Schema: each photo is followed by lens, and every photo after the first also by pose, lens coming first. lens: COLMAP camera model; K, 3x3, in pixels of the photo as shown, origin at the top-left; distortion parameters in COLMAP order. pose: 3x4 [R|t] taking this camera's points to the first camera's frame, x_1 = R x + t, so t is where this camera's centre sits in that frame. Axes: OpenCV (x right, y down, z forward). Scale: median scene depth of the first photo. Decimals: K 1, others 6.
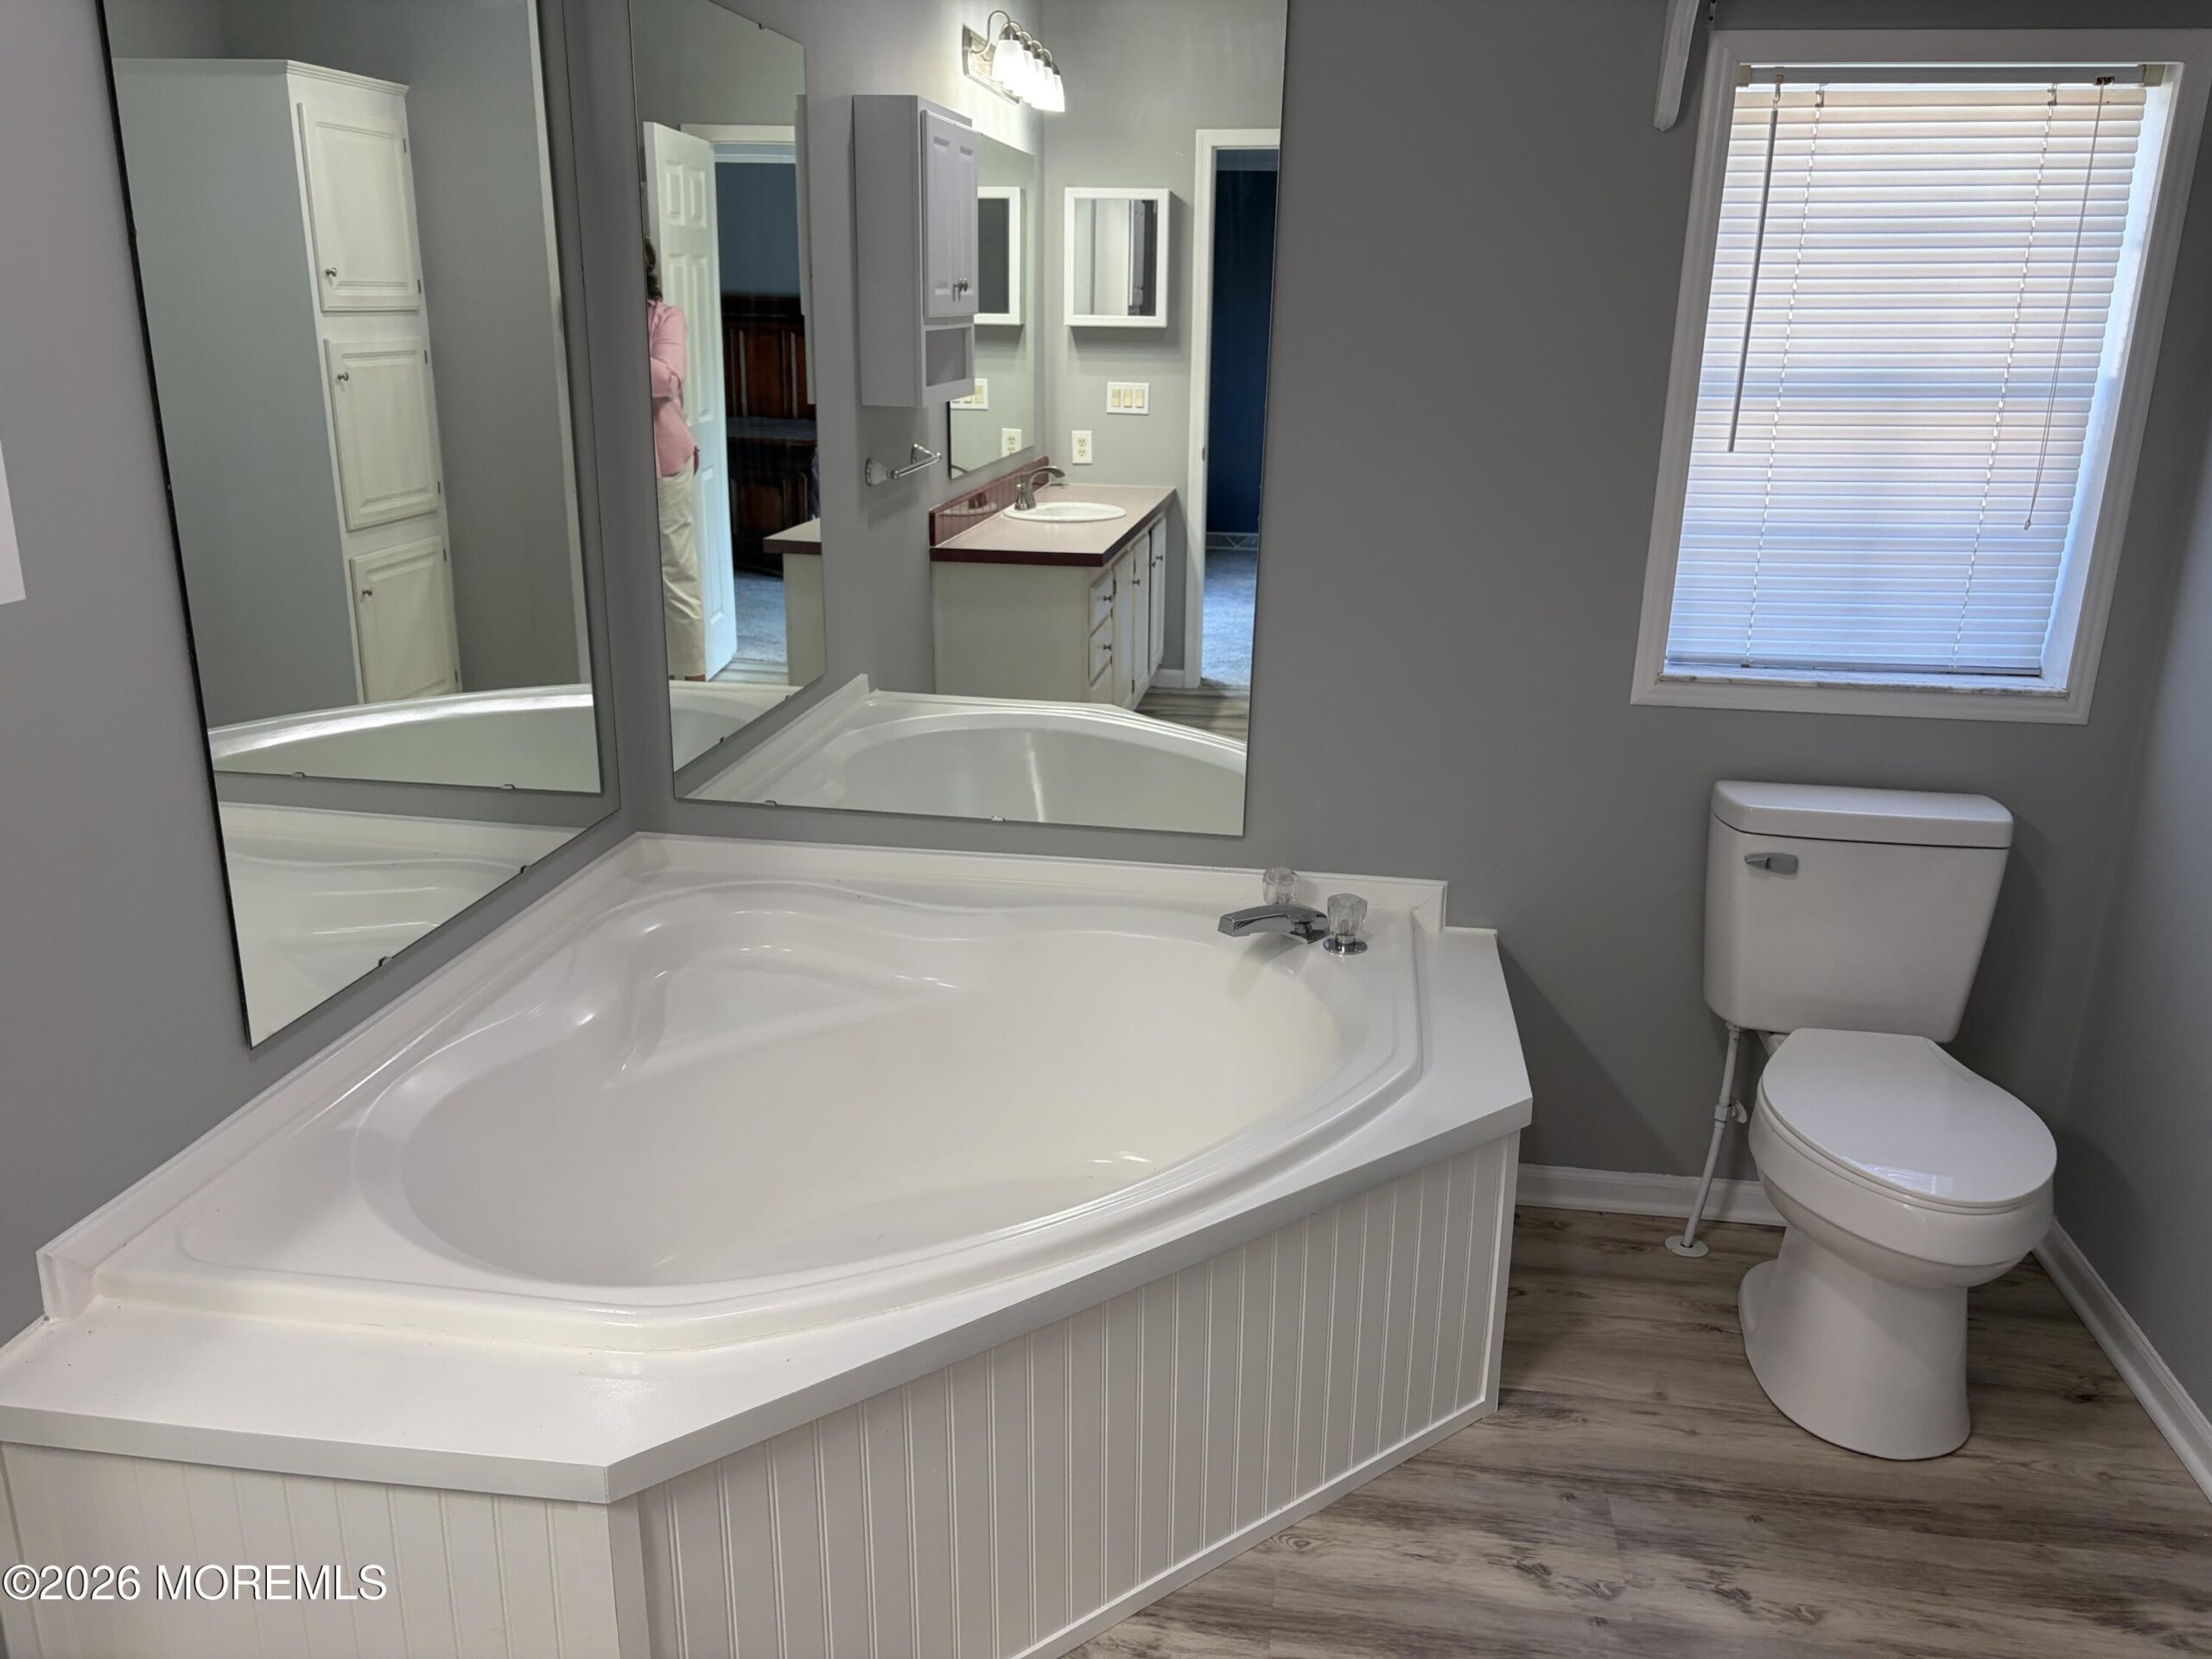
lens RADIAL K [[1677.1, 0, 1109.1], [0, 1677.1, 831.0], [0, 0, 1]] dist [0.064764, -0.061073]
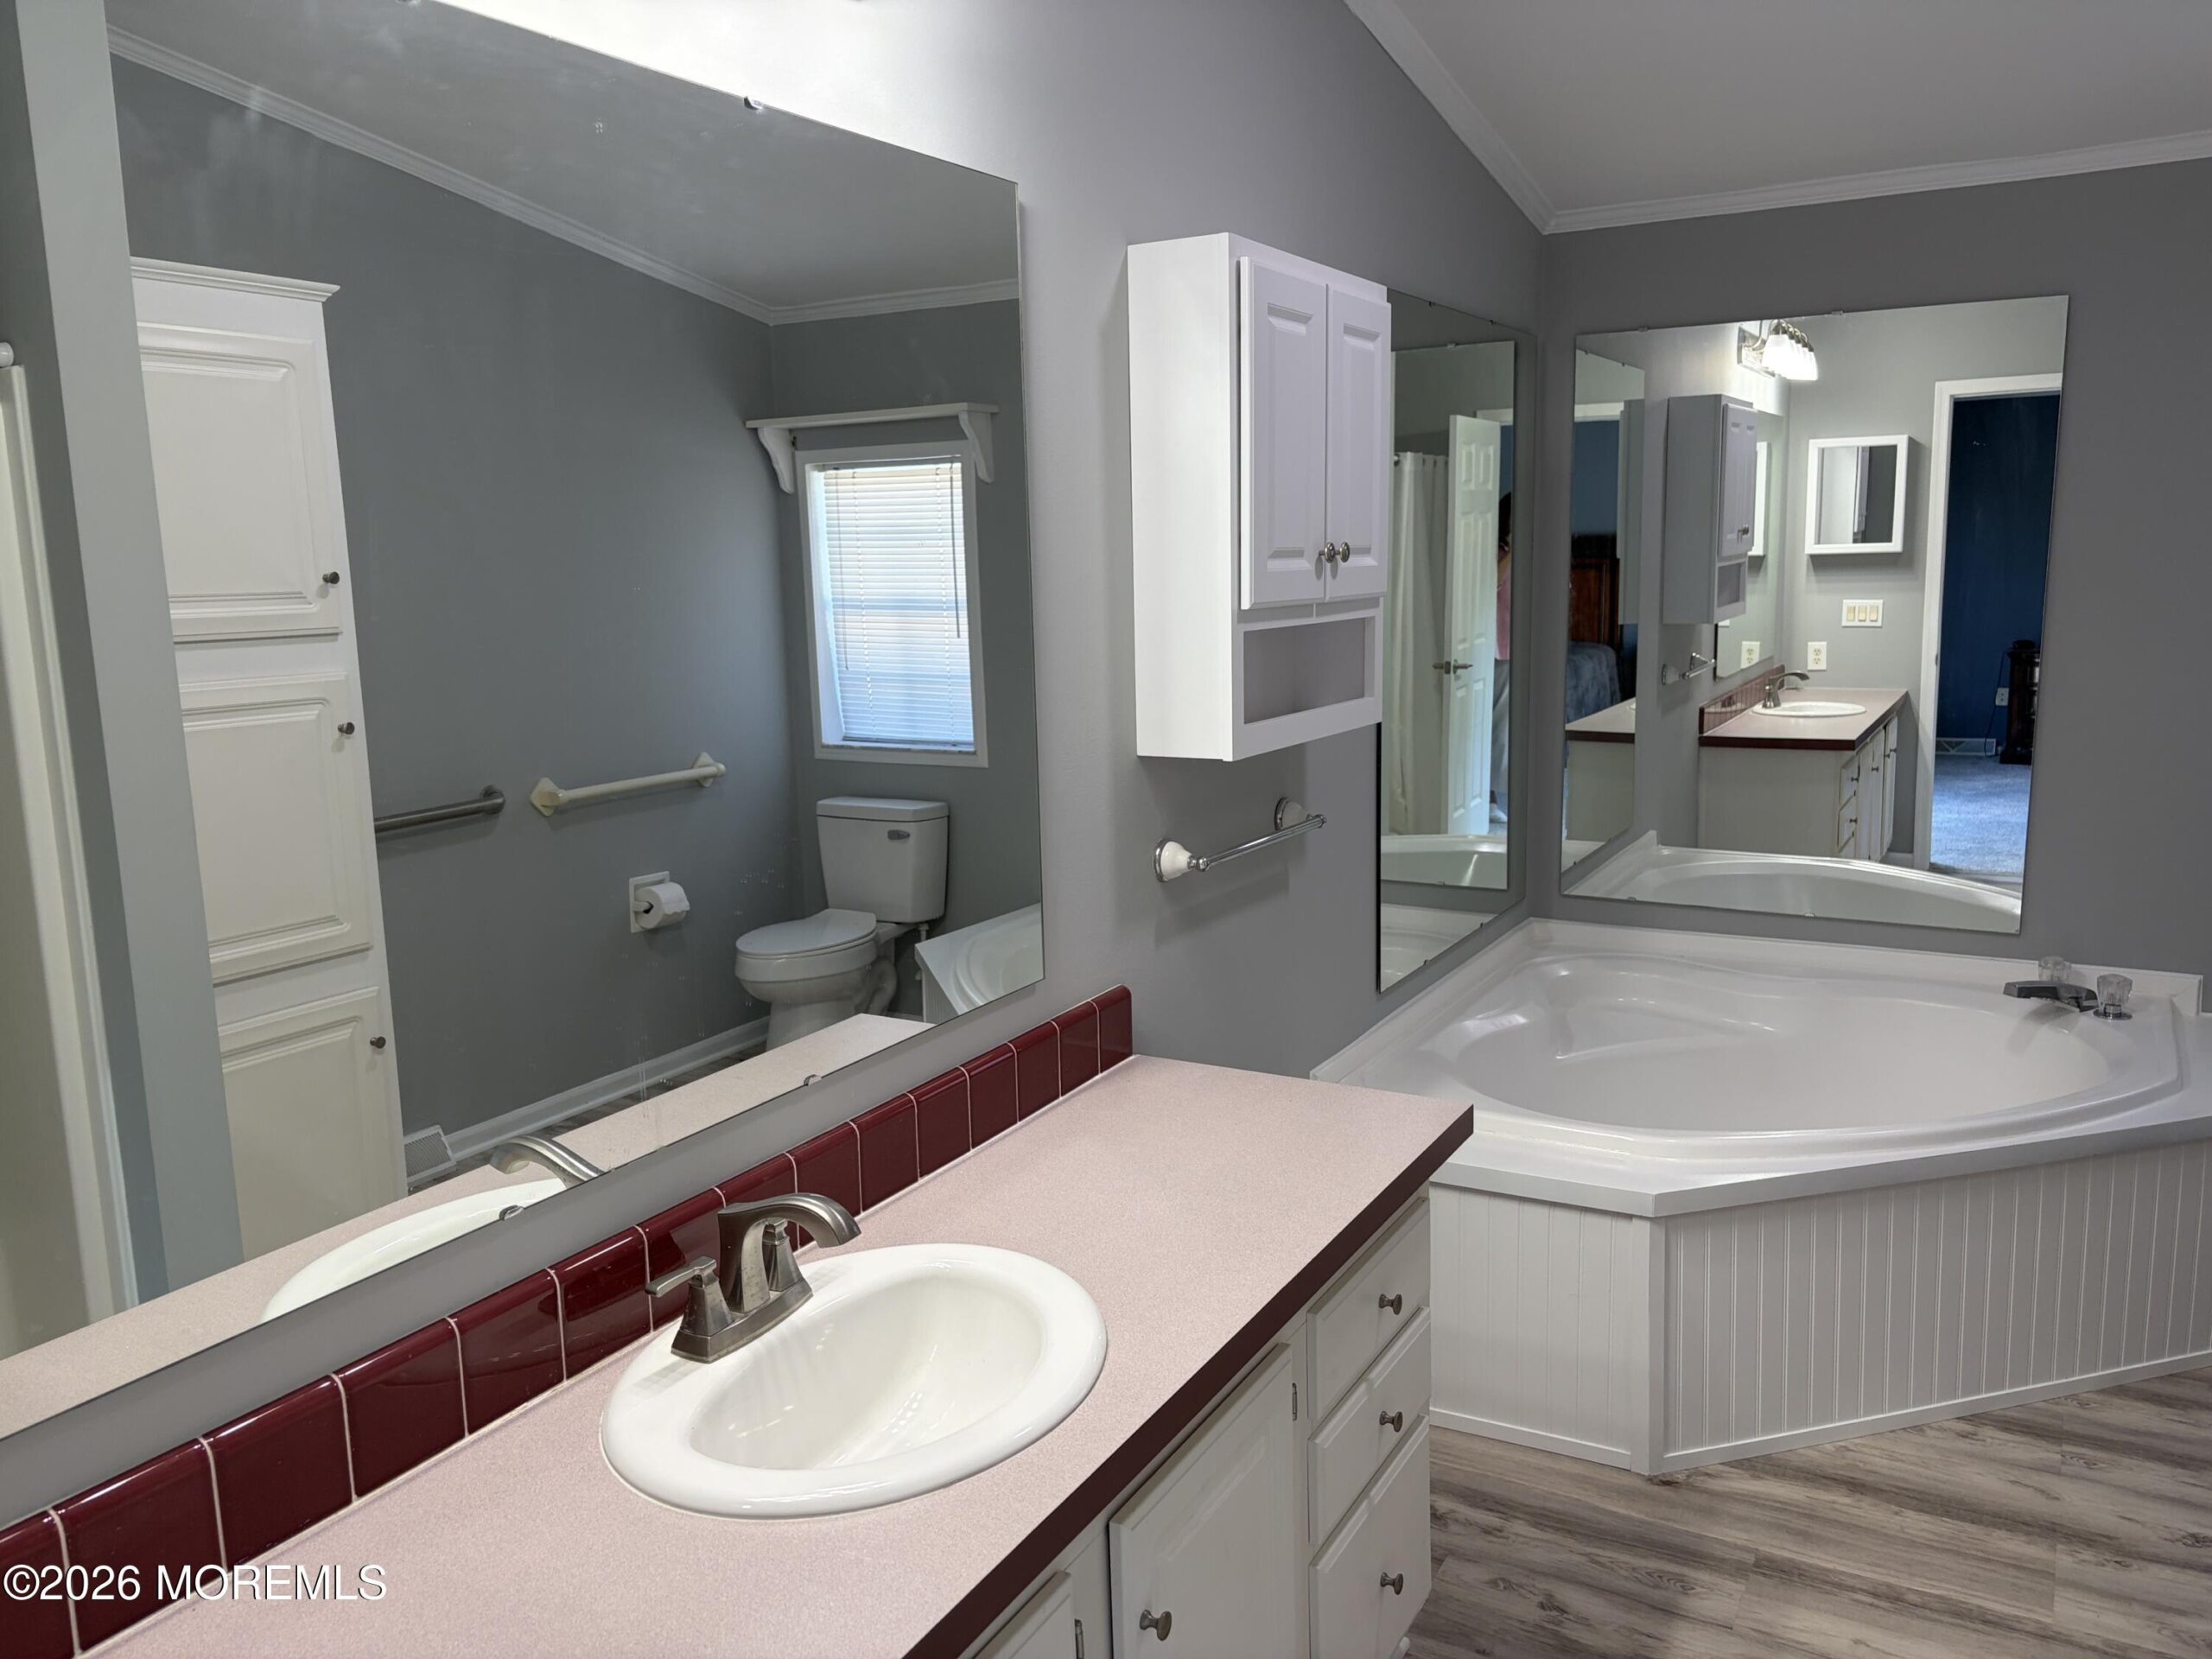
lens RADIAL K [[1677.1, 0, 1102.9], [0, 1677.1, 838.3], [0, 0, 1]] dist [0.064764, -0.061073]
pose [[0.931456, 0.026496, -0.362889, -0.059047], [-0.071402, 0.991264, -0.110896, 0.069737], [0.356780, 0.129206, 0.925210, -0.272396]]
